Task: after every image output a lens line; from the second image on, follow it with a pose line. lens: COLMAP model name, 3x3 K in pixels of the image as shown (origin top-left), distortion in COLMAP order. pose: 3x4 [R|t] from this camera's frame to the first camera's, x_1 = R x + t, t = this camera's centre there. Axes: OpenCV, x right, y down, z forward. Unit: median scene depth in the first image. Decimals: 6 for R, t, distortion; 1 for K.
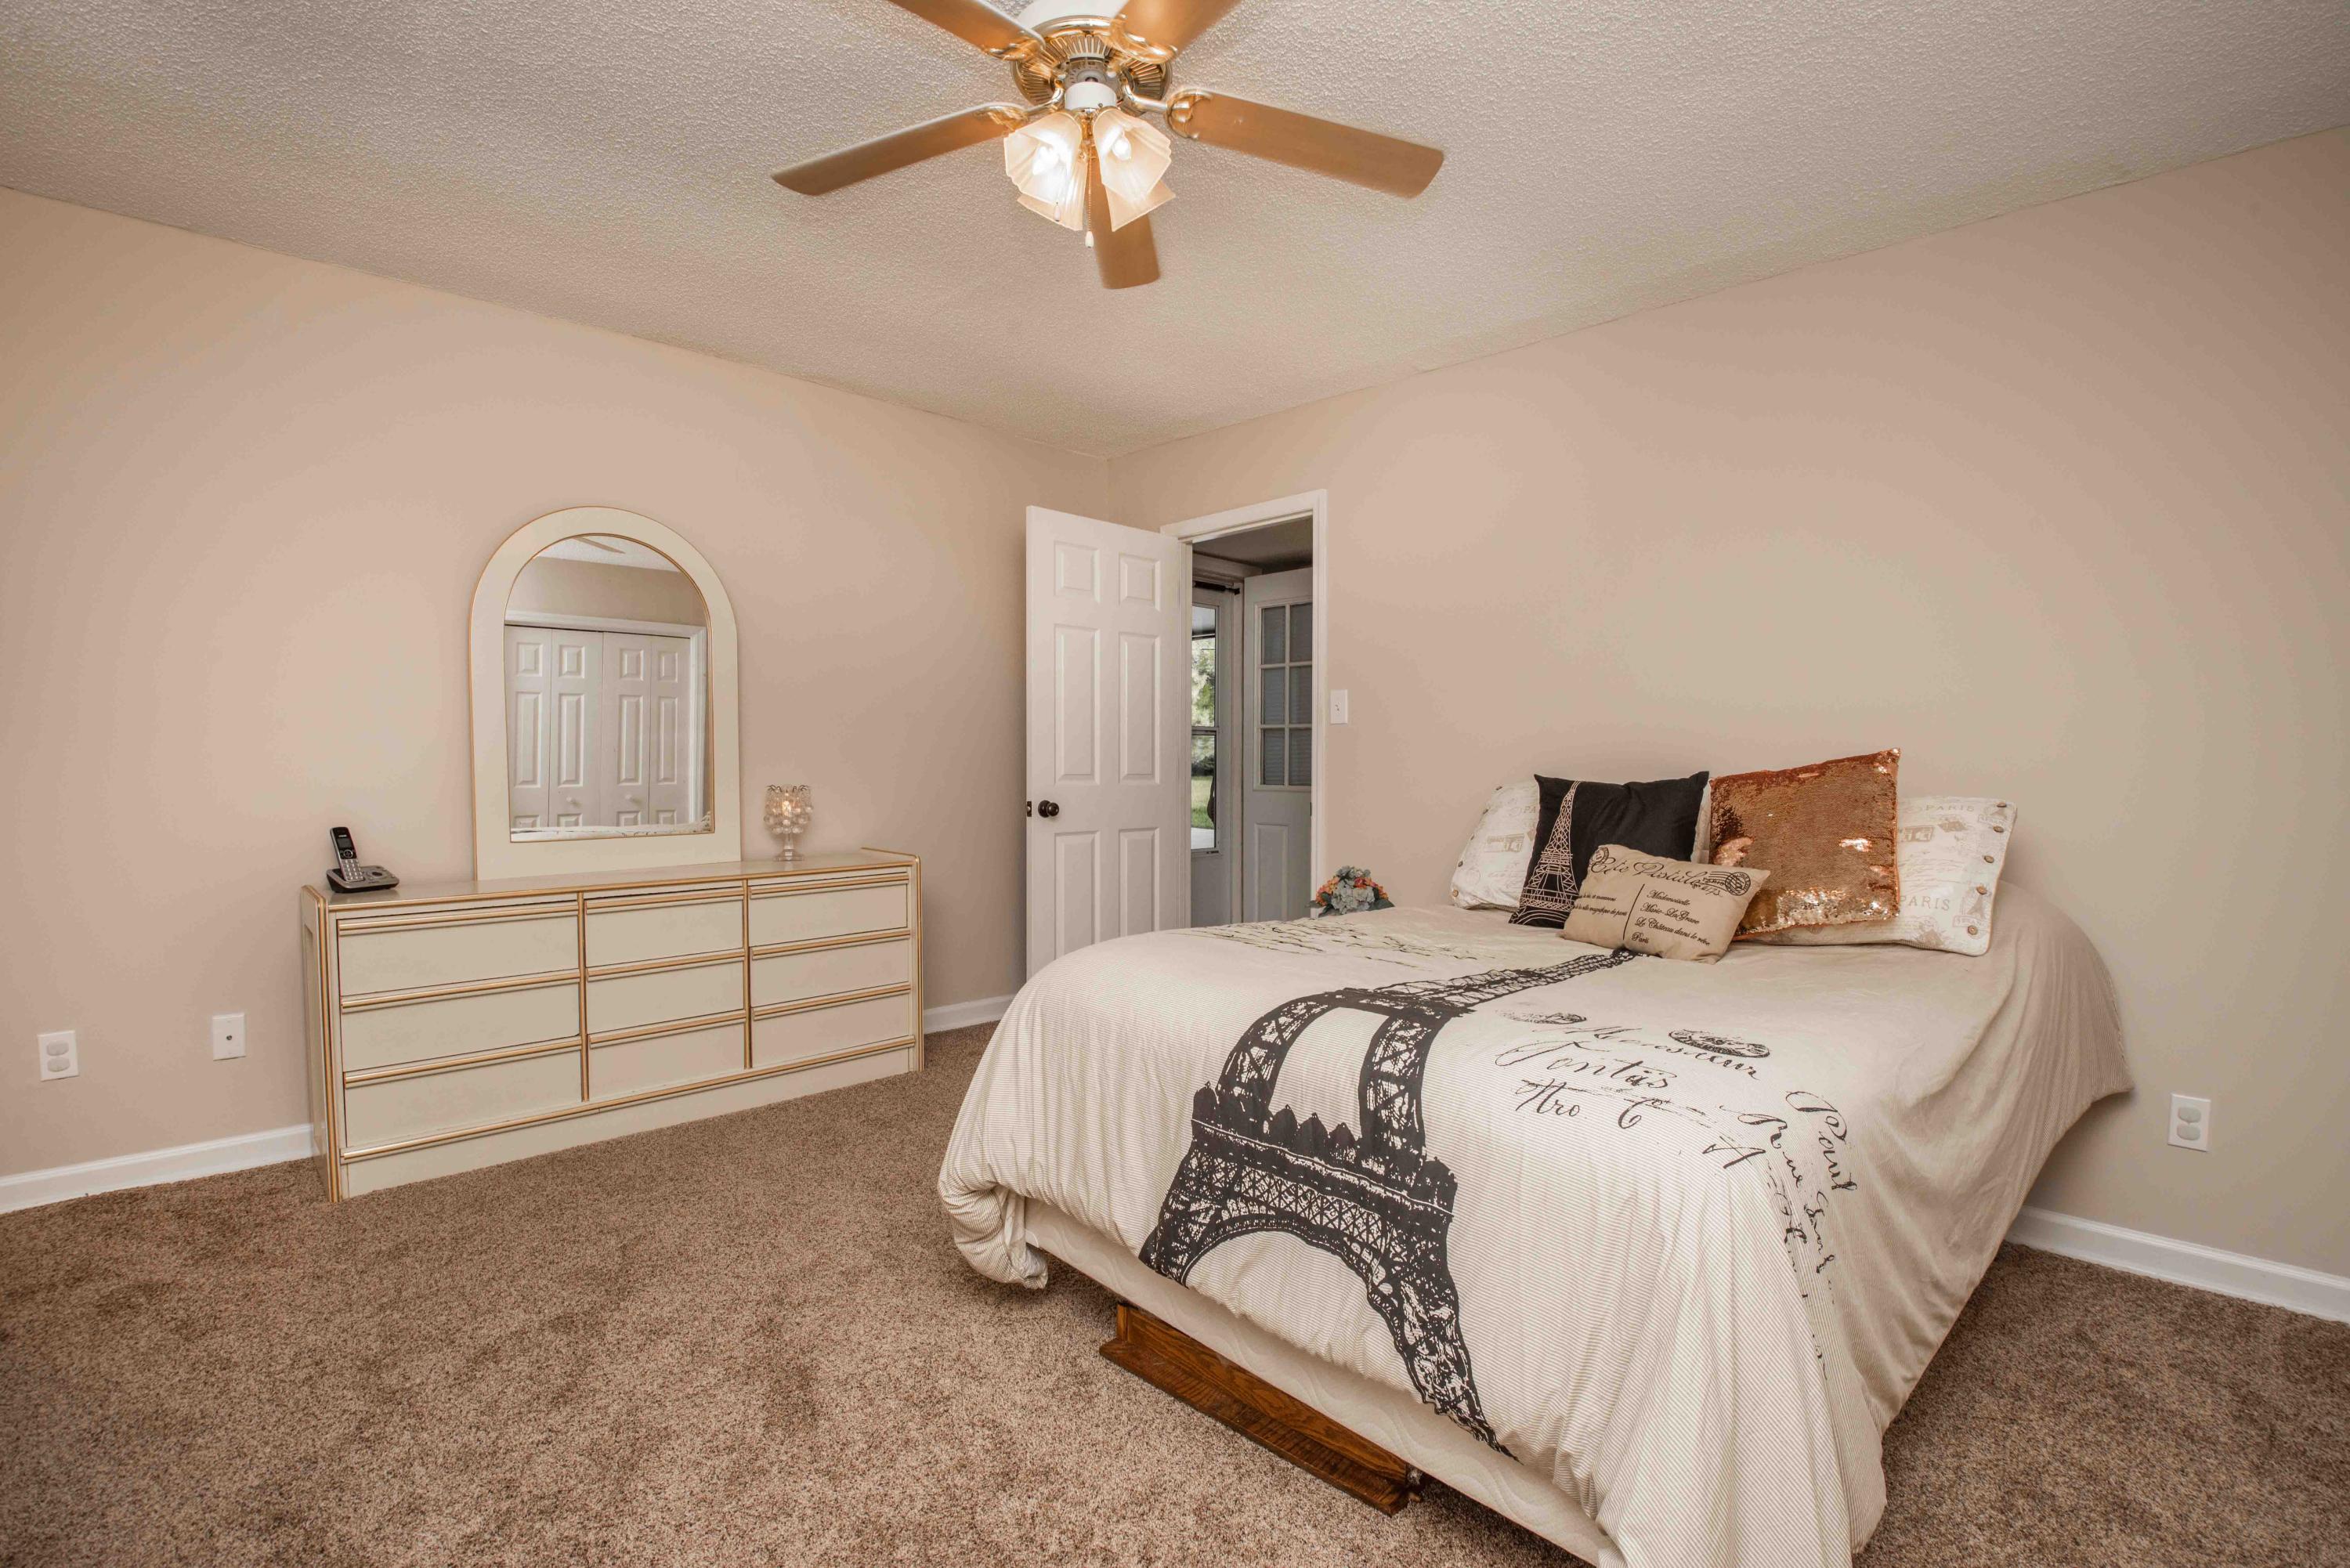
lens RADIAL K [[1080.0, 0, 1210.7], [0, 1080.0, 763.1], [0, 0, 1]] dist [0.000198, -0.020113]
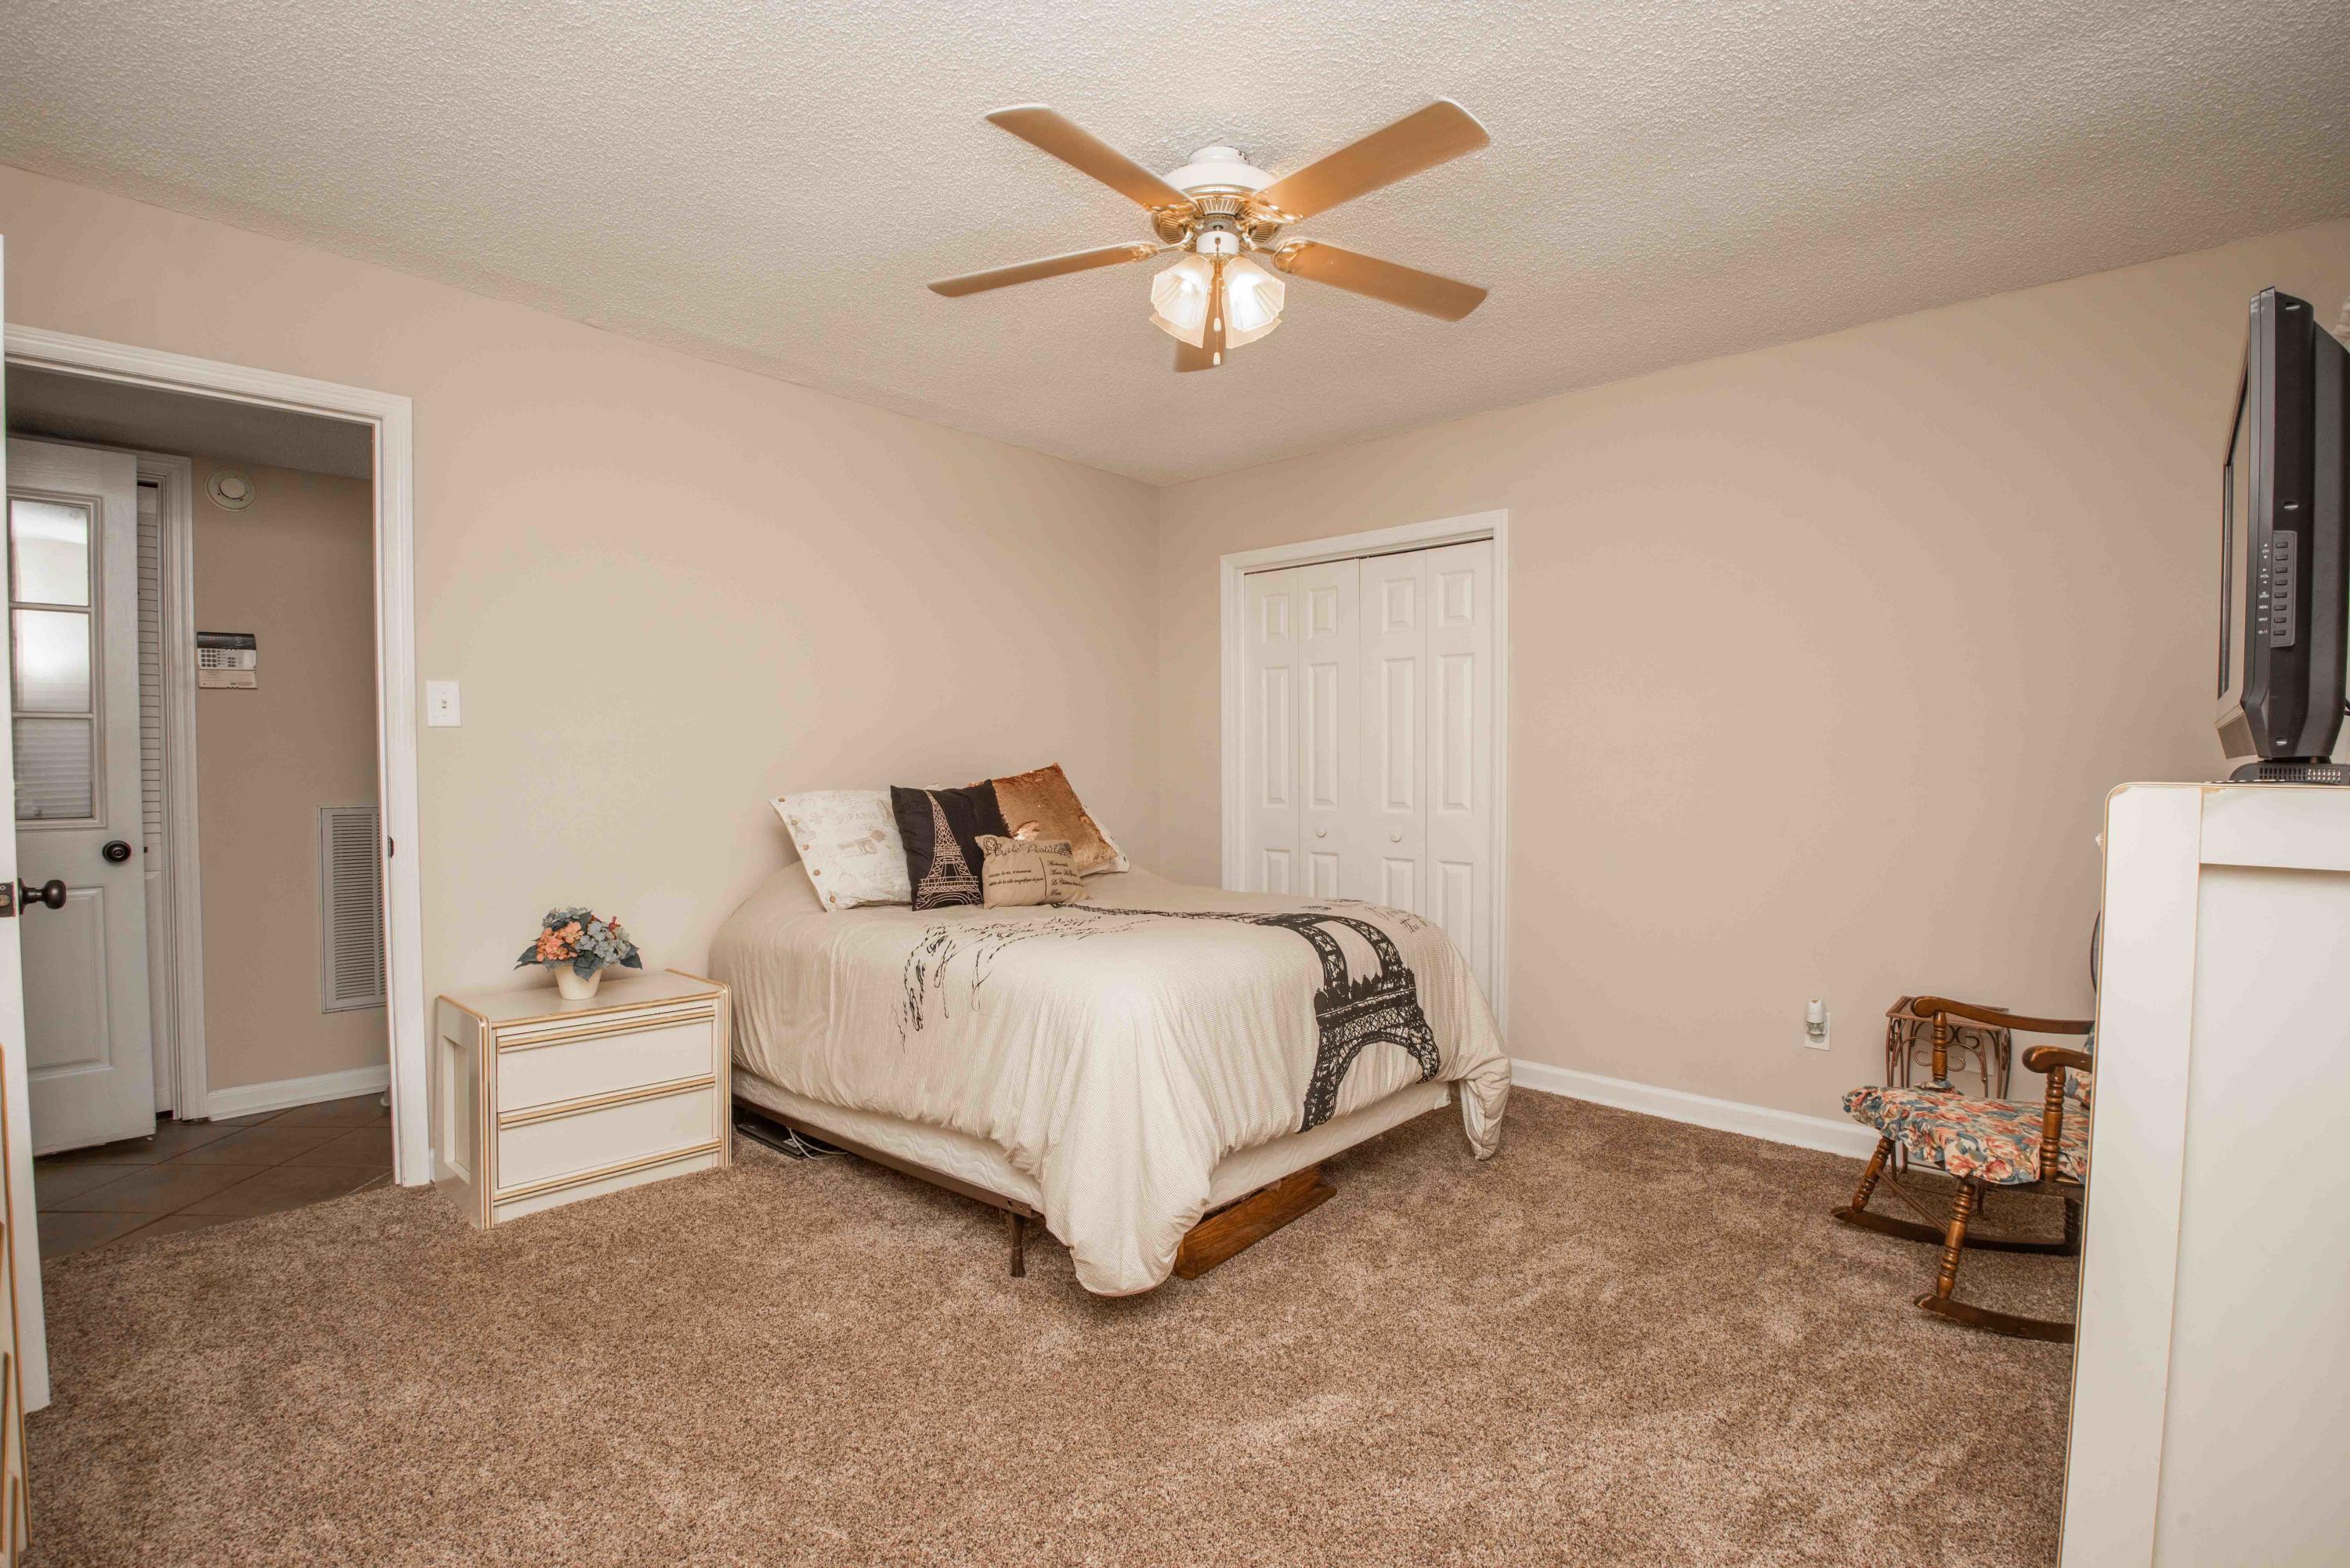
lens RADIAL K [[1080.0, 0, 1210.7], [0, 1080.0, 763.1], [0, 0, 1]] dist [0.000198, -0.020113]
pose [[-0.055015, -0.017494, 0.998332, -1.365047], [0.003421, 0.999837, 0.017708, -0.051112], [-0.998480, 0.004389, -0.054946, 1.095695]]
